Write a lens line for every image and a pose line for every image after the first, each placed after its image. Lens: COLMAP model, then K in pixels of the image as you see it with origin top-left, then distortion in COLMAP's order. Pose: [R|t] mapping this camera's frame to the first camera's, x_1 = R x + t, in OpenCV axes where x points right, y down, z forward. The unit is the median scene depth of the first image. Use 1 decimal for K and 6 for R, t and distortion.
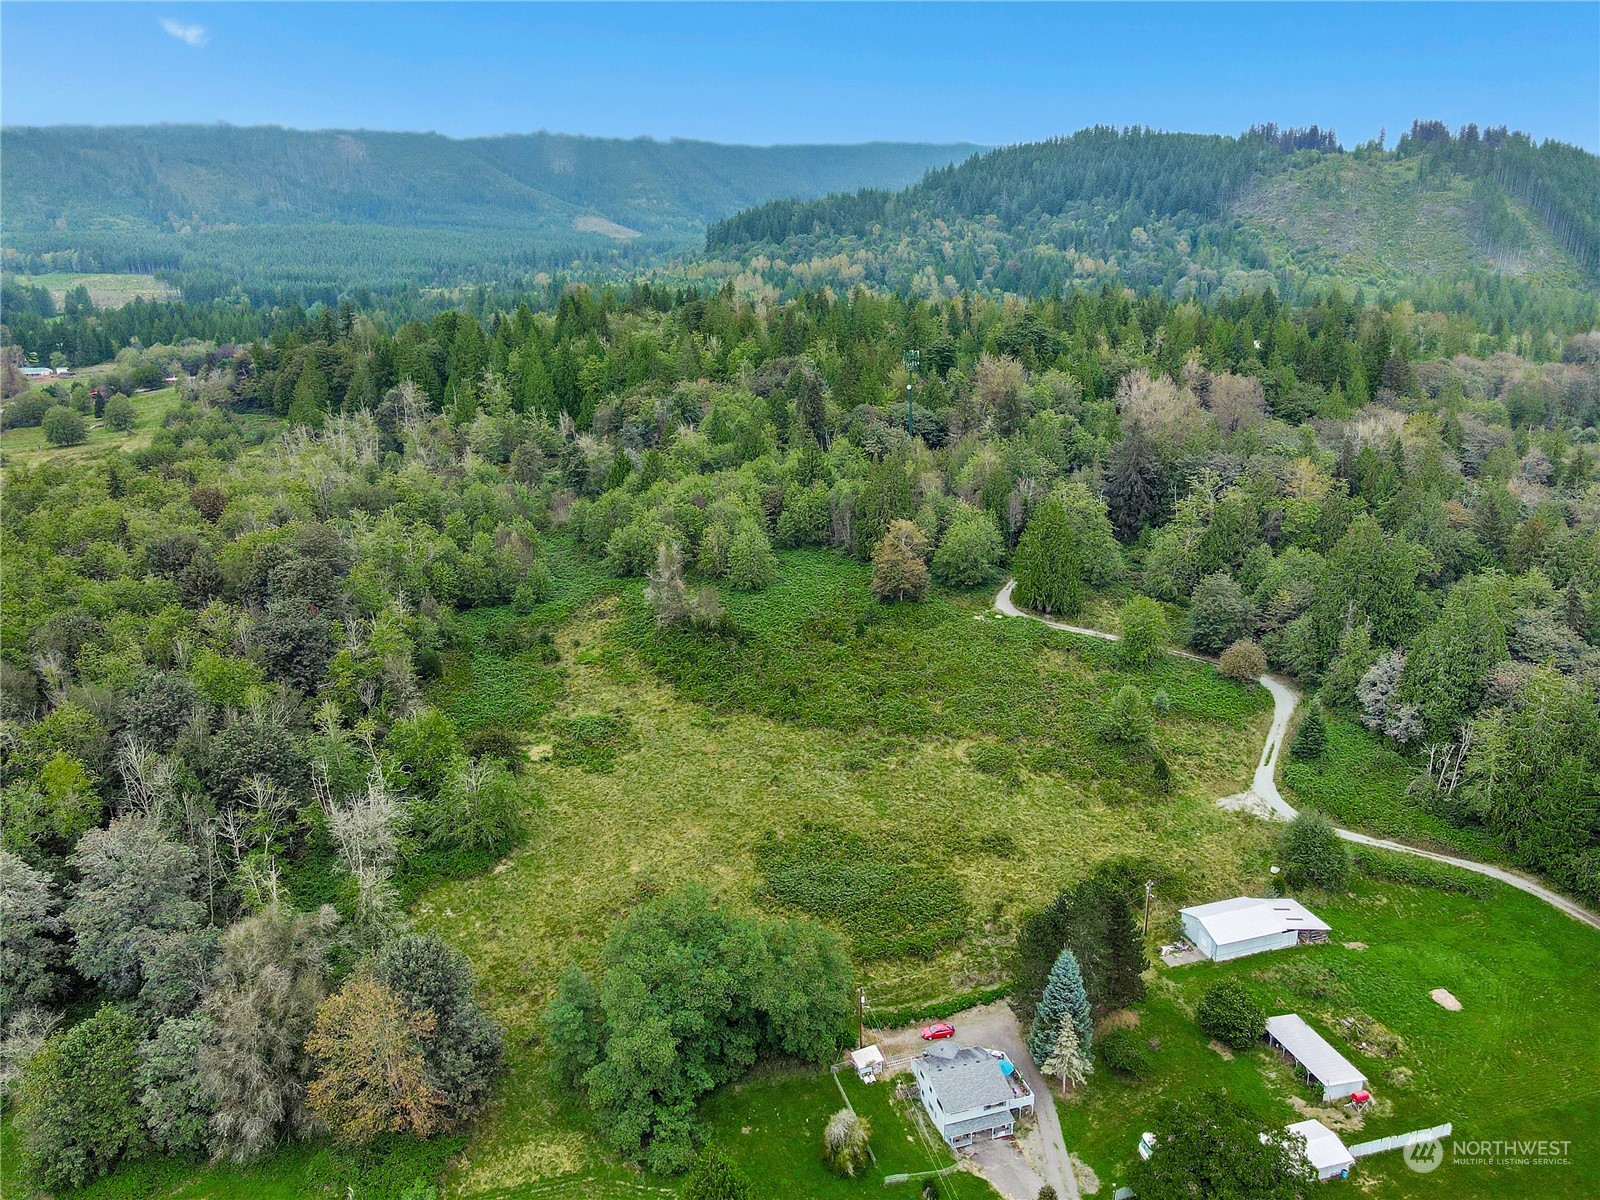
lens RADIAL K [[1122.0, 0, 722.1], [0, 1122.0, 599.9], [0, 0, 1]] dist [0.017378, 0.005687]
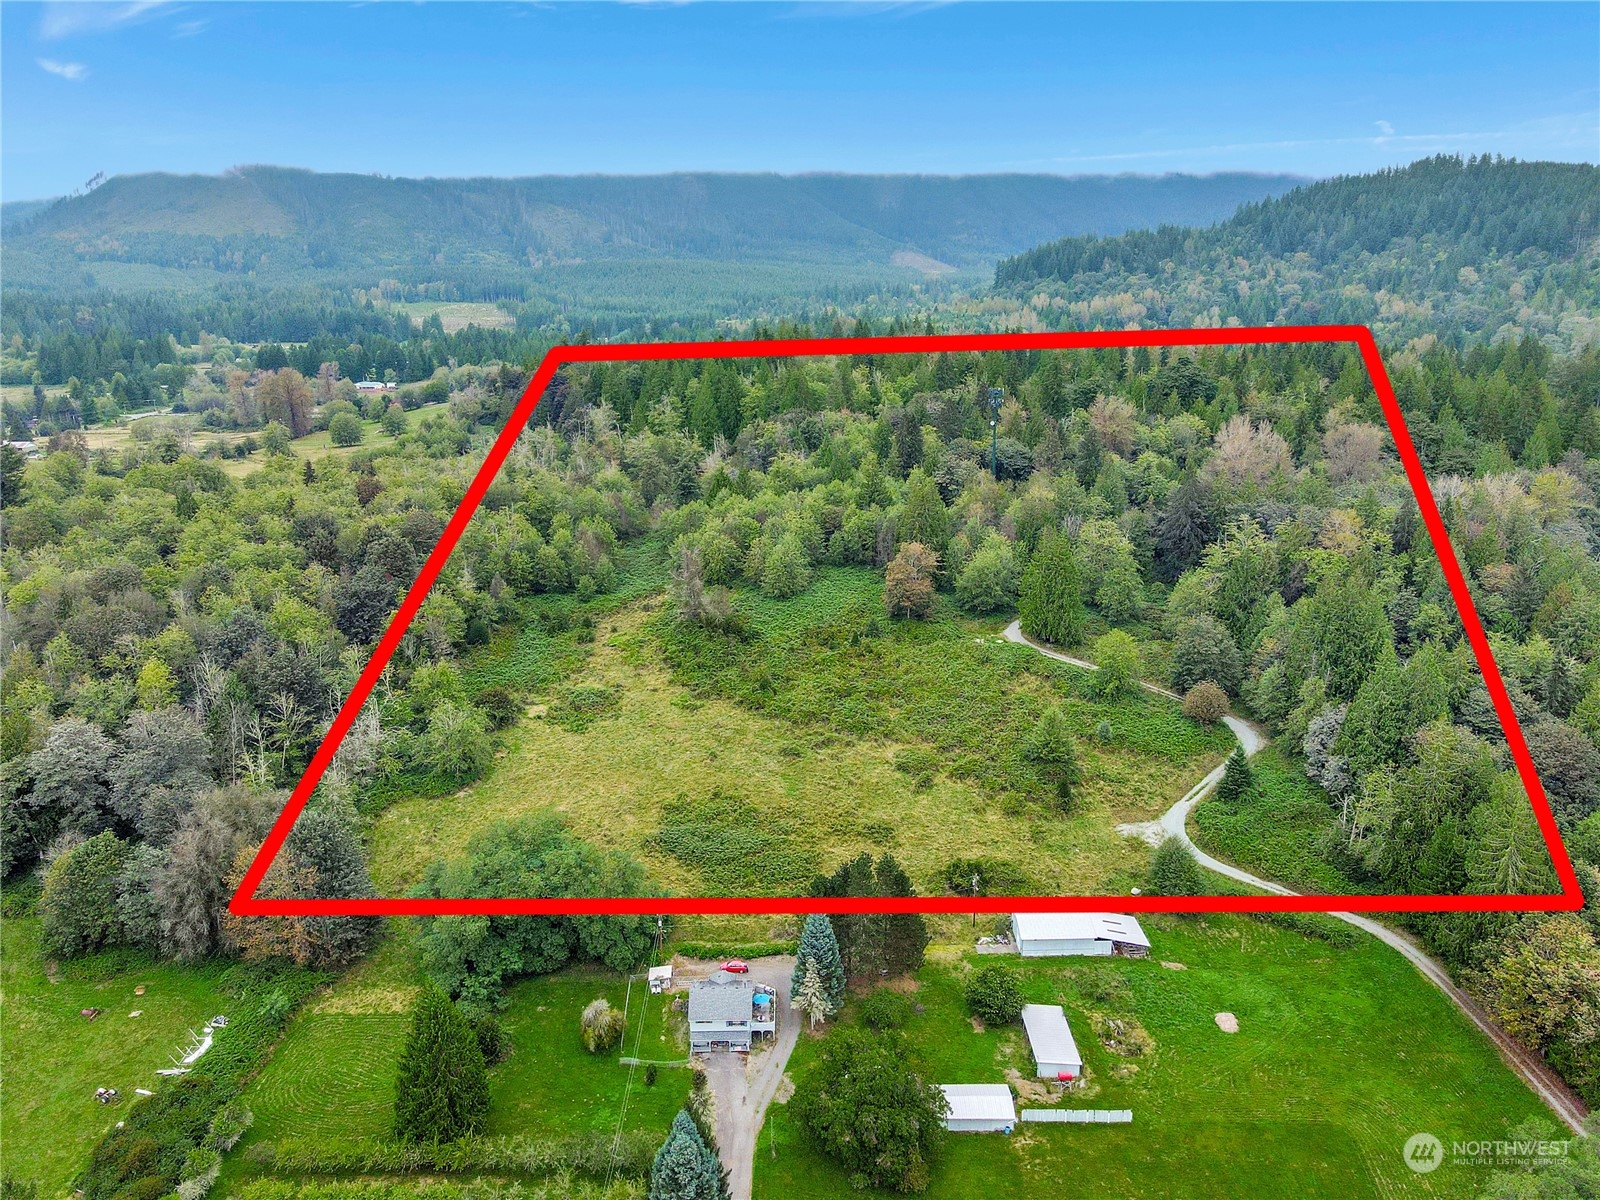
lens RADIAL K [[1122.0, 0, 722.1], [0, 1122.0, 599.9], [0, 0, 1]] dist [0.017378, 0.005687]
pose [[0.962861, 0.084263, -0.256511, 0.255701], [-0.091489, 0.995672, -0.016345, 0.016700], [0.254023, 0.039206, 0.966403, -0.076304]]
